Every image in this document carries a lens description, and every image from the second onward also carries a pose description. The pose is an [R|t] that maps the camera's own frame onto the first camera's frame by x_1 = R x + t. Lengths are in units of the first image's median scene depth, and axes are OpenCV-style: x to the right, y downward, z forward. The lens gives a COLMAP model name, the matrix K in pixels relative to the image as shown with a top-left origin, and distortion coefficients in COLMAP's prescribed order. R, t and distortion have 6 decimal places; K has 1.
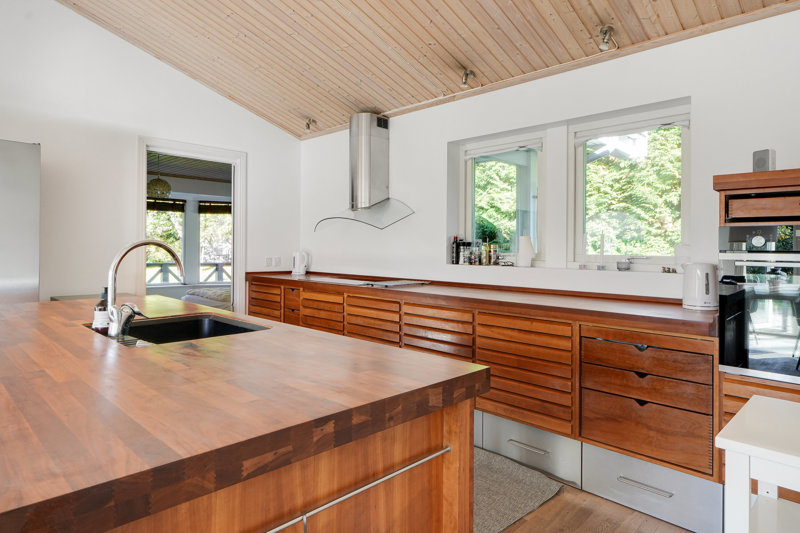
lens RADIAL K [[481.8, 0, 403.1], [0, 481.8, 239.2], [0, 0, 1]] dist [0.002361, 0.000906]
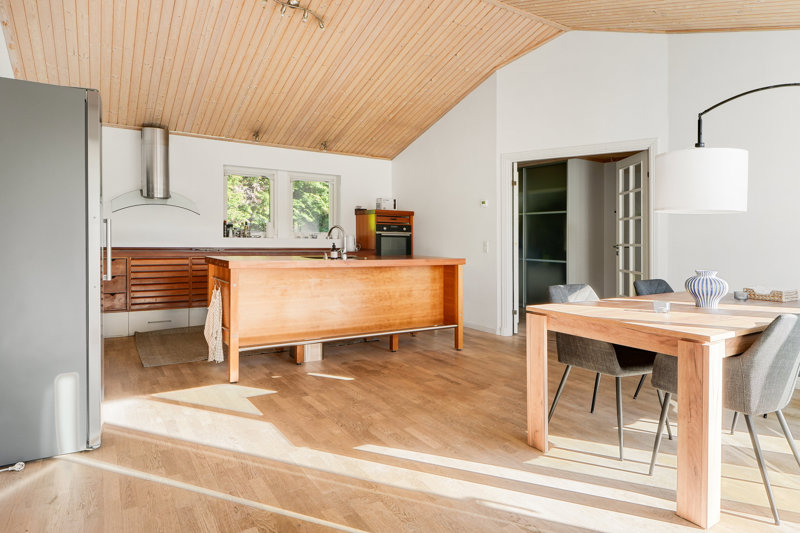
lens RADIAL K [[481.8, 0, 403.1], [0, 481.8, 239.2], [0, 0, 1]] dist [0.002361, 0.000906]
pose [[0.158878, -0.012511, 0.987219, -1.234676], [-0.014116, 0.999789, 0.014943, 0.020678], [-0.987197, -0.016310, 0.158668, 0.093752]]
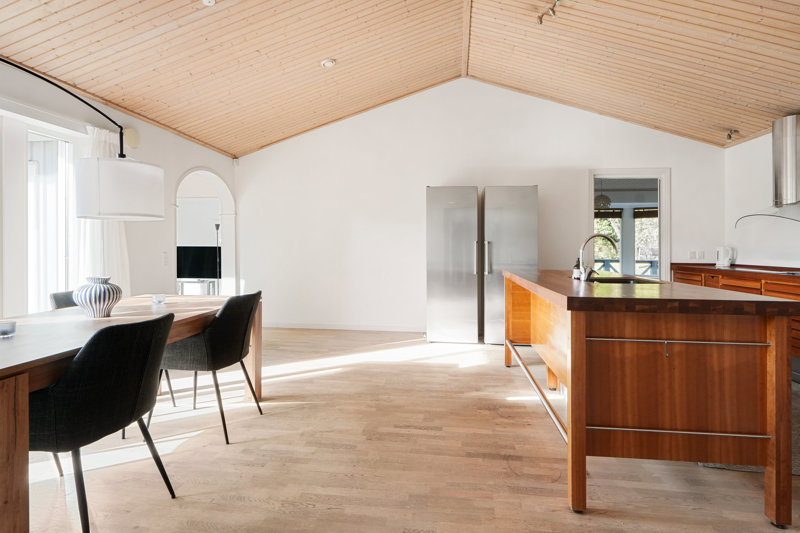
lens RADIAL K [[428.4, 0, 403.0], [0, 428.4, 250.3], [0, 0, 1]] dist [-0.001520, 0.000095]
pose [[0.619366, -0.002851, -0.785097, 0.124961], [0.016288, 0.999825, 0.009219, 0.014555], [0.784933, -0.018498, 0.619304, -0.254910]]
